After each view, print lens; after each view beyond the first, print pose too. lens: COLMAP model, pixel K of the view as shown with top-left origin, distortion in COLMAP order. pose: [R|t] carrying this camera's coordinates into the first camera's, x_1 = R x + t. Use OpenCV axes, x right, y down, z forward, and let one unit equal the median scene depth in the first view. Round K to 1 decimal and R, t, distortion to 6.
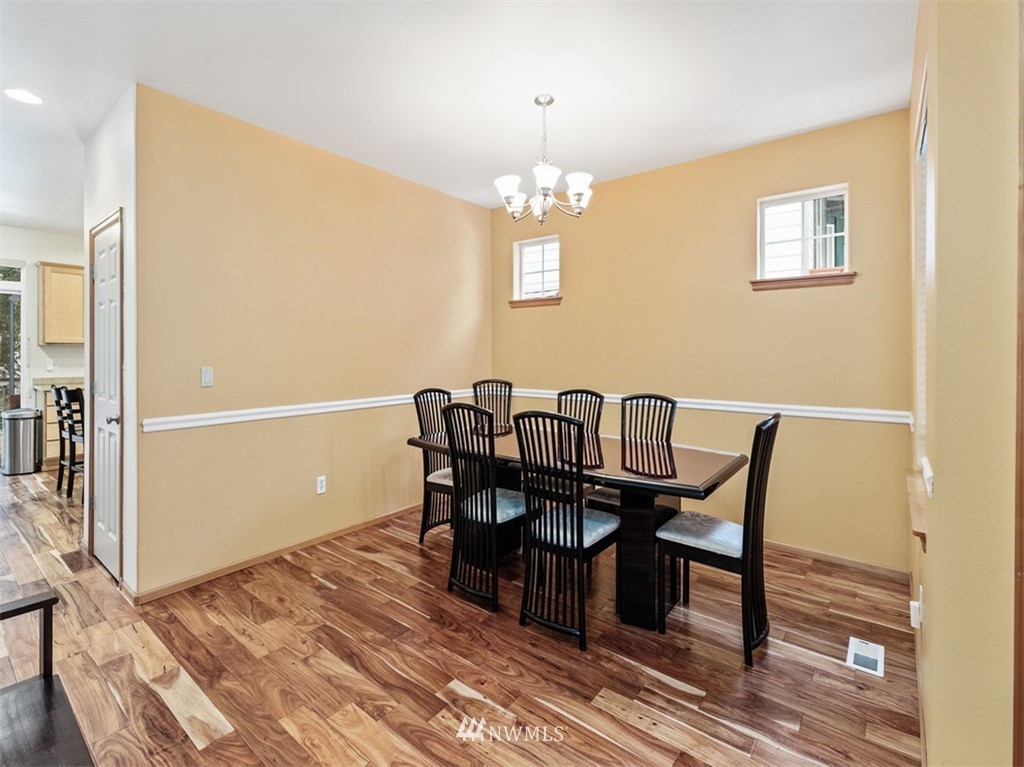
lens RADIAL K [[471.6, 0, 509.0], [0, 471.6, 351.6], [0, 0, 1]] dist [0.000369, 0.000444]
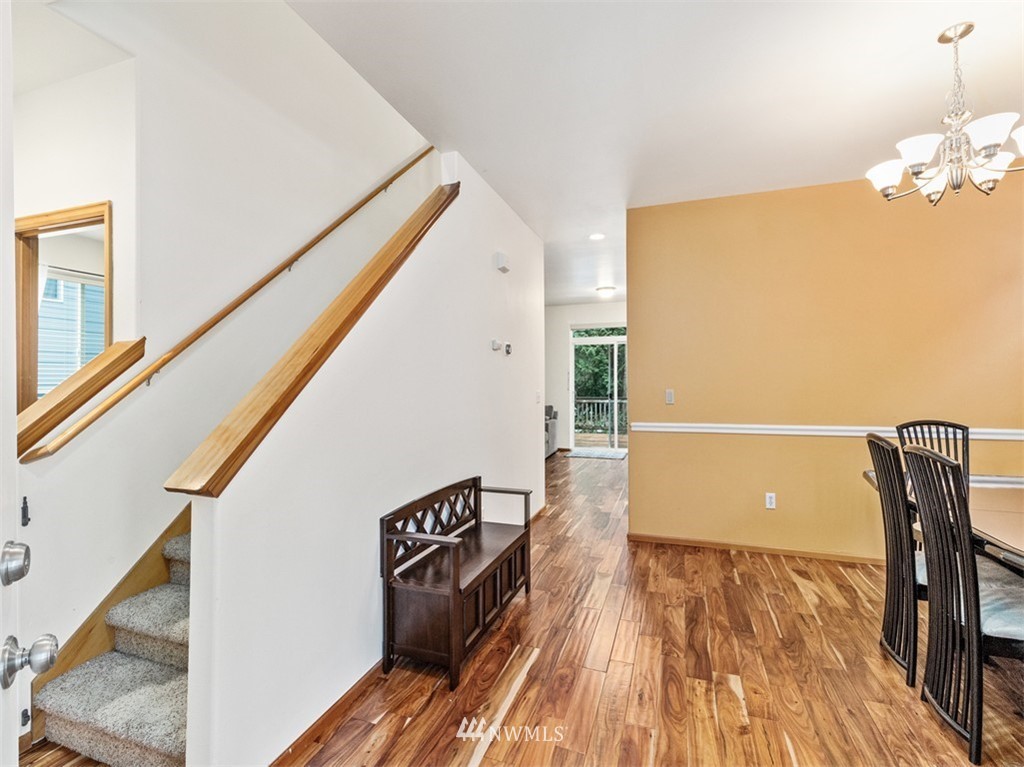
lens RADIAL K [[471.6, 0, 519.0], [0, 471.6, 380.6], [0, 0, 1]] dist [0.000369, 0.000444]
pose [[0.355388, -0.001962, -0.934717, 0.564549], [0.003216, 0.999994, -0.000876, 0.010059], [0.934713, -0.002695, 0.355392, 0.110015]]
